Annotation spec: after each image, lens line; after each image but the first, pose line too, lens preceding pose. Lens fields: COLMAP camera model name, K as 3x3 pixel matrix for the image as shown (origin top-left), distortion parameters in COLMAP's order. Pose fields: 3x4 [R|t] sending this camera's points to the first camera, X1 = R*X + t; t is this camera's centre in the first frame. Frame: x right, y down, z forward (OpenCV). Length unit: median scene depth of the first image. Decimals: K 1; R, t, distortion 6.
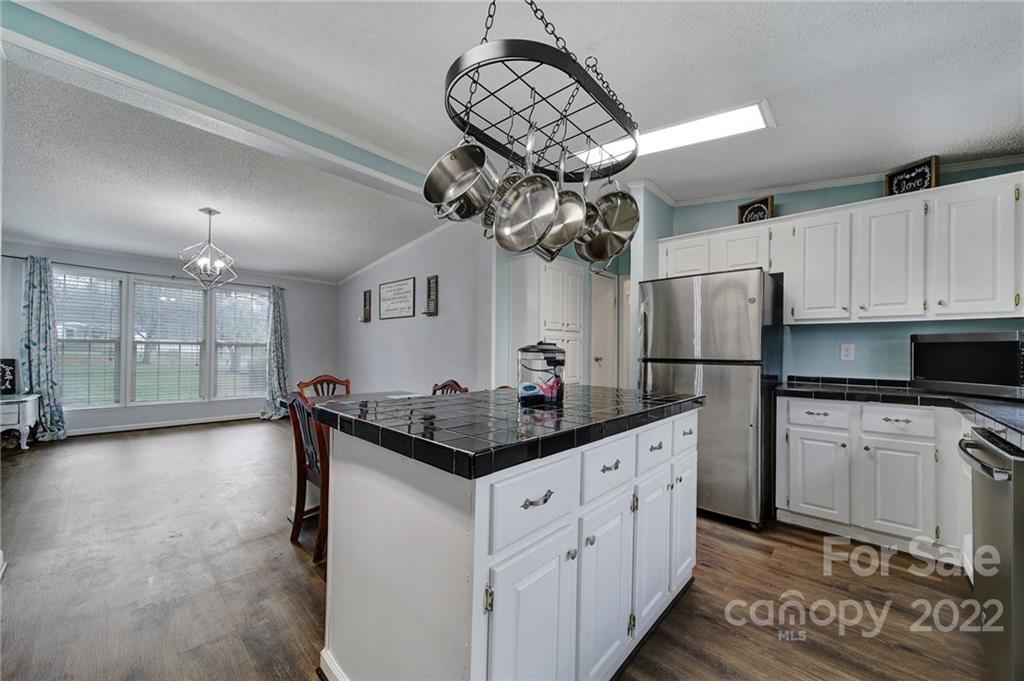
lens RADIAL K [[373.3, 0, 515.6], [0, 373.3, 343.0], [0, 0, 1]] dist [-0.005741, 0.000014]
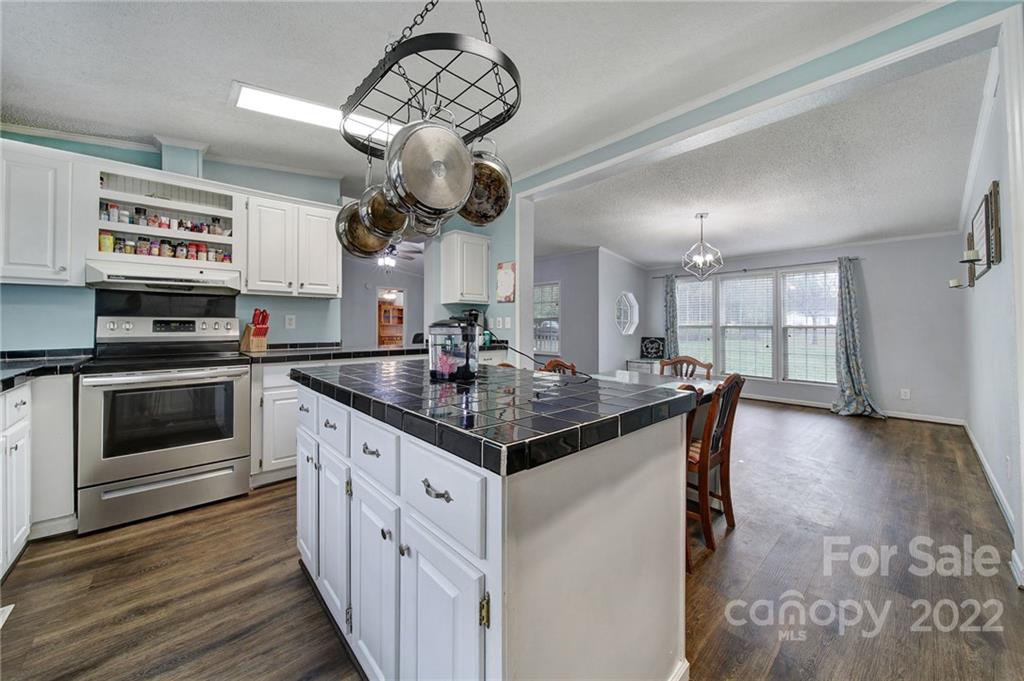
lens RADIAL K [[361.1, 0, 509.2], [0, 361.1, 336.9], [0, 0, 1]] dist [-0.005249, -0.000208]
pose [[-0.112577, 0.008929, -0.993603, 0.385998], [0.014097, 0.999873, 0.007388, 0.015866], [0.993543, -0.013175, -0.112688, 0.511767]]
